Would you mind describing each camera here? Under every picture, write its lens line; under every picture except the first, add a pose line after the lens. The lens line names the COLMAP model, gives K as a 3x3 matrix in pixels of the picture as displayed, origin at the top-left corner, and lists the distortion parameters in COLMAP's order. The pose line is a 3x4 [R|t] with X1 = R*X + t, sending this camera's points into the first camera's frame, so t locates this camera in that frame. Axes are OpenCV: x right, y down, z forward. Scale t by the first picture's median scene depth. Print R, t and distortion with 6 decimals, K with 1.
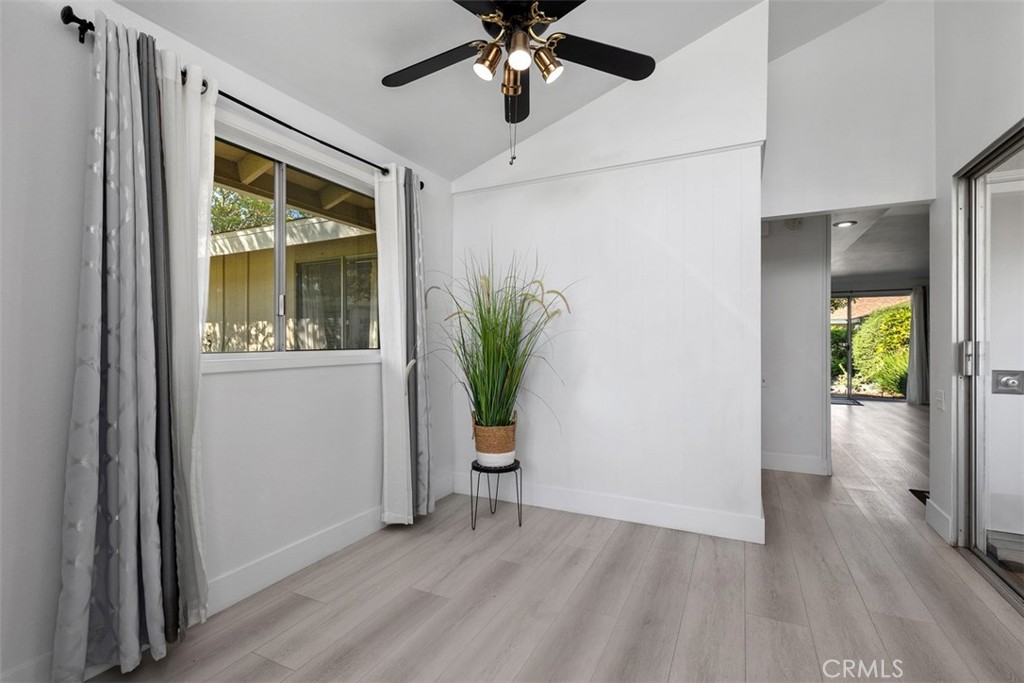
lens RADIAL K [[464.5, 0, 512.0], [0, 464.5, 341.5], [0, 0, 1]] dist [-0.000950, -0.000028]
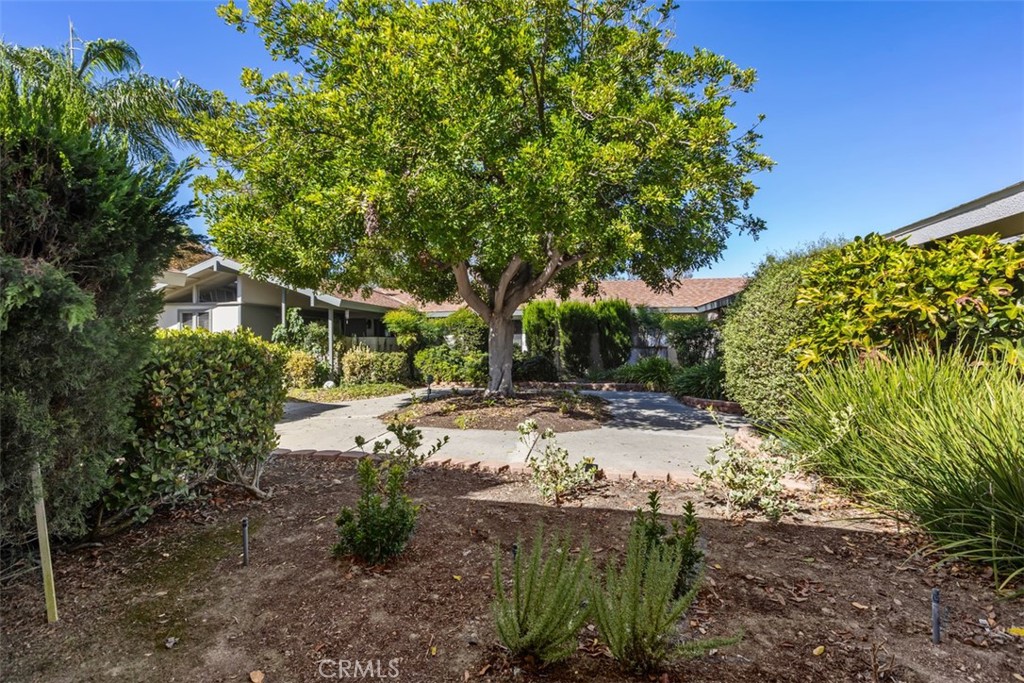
lens RADIAL K [[464.5, 0, 512.0], [0, 464.5, 341.5], [0, 0, 1]] dist [-0.000950, -0.000028]
pose [[0.963616, -0.001057, 0.267287, 0.439701], [0.001081, 0.999999, 0.000055, 0.006941], [-0.267287, 0.000236, 0.963617, 0.652619]]
